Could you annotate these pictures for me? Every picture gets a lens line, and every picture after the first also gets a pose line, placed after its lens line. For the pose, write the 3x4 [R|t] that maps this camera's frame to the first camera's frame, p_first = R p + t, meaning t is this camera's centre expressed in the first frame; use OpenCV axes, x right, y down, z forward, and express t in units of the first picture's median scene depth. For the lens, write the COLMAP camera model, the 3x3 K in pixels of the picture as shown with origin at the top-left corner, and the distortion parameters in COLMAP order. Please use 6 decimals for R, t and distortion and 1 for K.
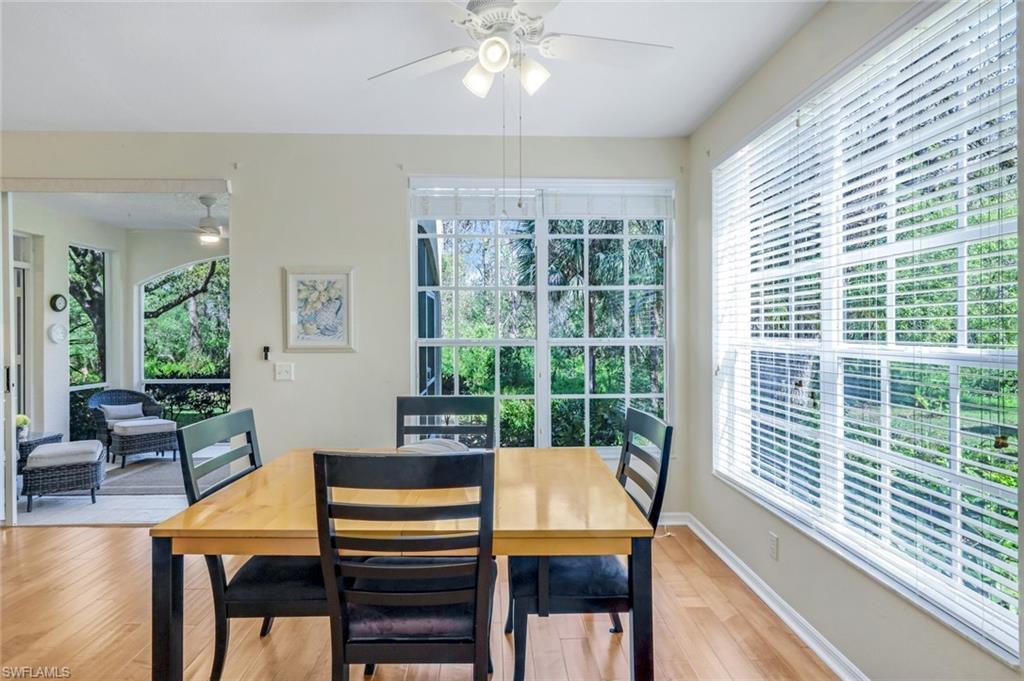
lens RADIAL K [[535.7, 0, 510.0], [0, 535.7, 333.7], [0, 0, 1]] dist [-0.001726, 0.000087]
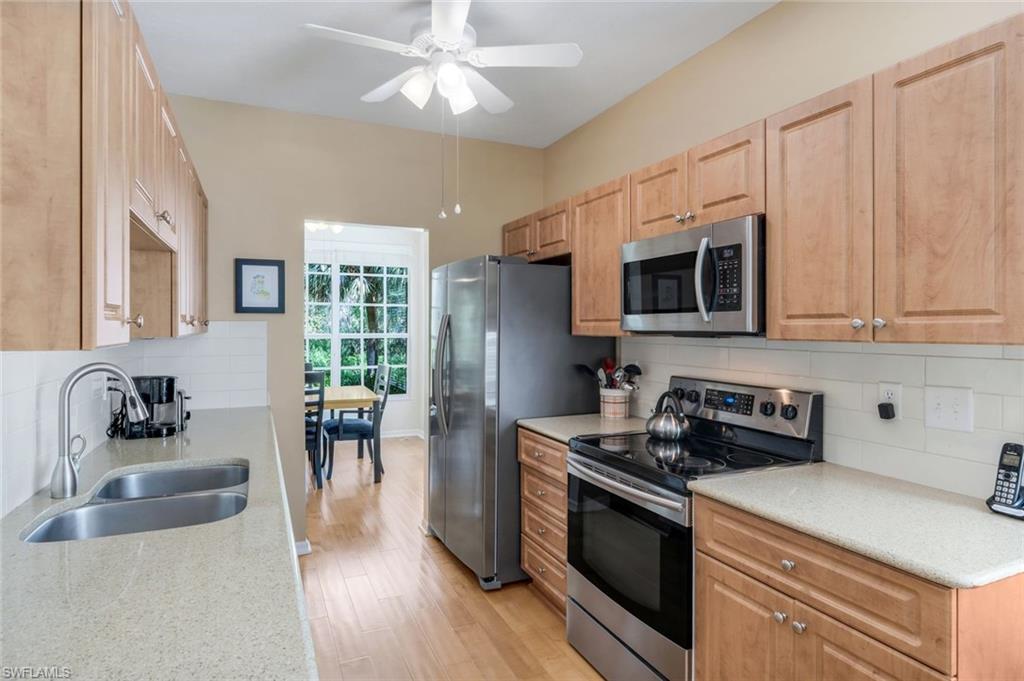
lens RADIAL K [[555.8, 0, 510.6], [0, 555.8, 334.6], [0, 0, 1]] dist [0.000416, -0.000616]
pose [[0.926565, 0.000645, 0.376135, -0.187953], [-0.005063, 0.999929, 0.010757, -0.018945], [-0.376102, -0.011871, 0.926502, -1.794394]]
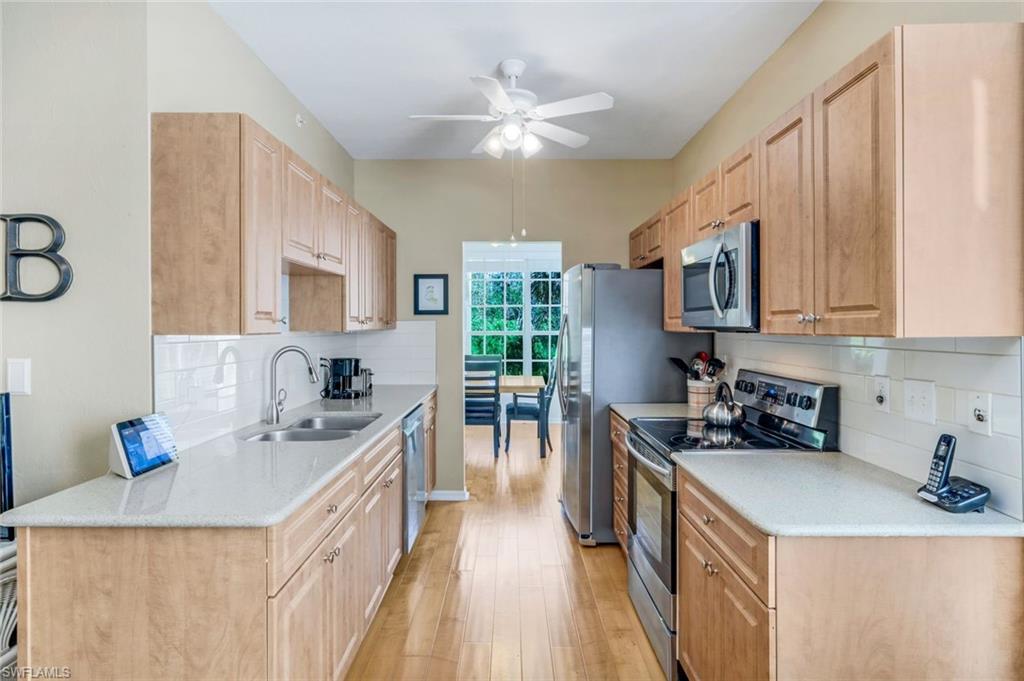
lens RADIAL K [[535.7, 0, 510.0], [0, 535.7, 333.7], [0, 0, 1]] dist [-0.001726, 0.000087]
pose [[0.999515, 0.003290, -0.030954, 0.123281], [-0.002870, 0.999904, 0.013580, -0.015216], [0.030996, -0.013485, 0.999429, -2.095298]]
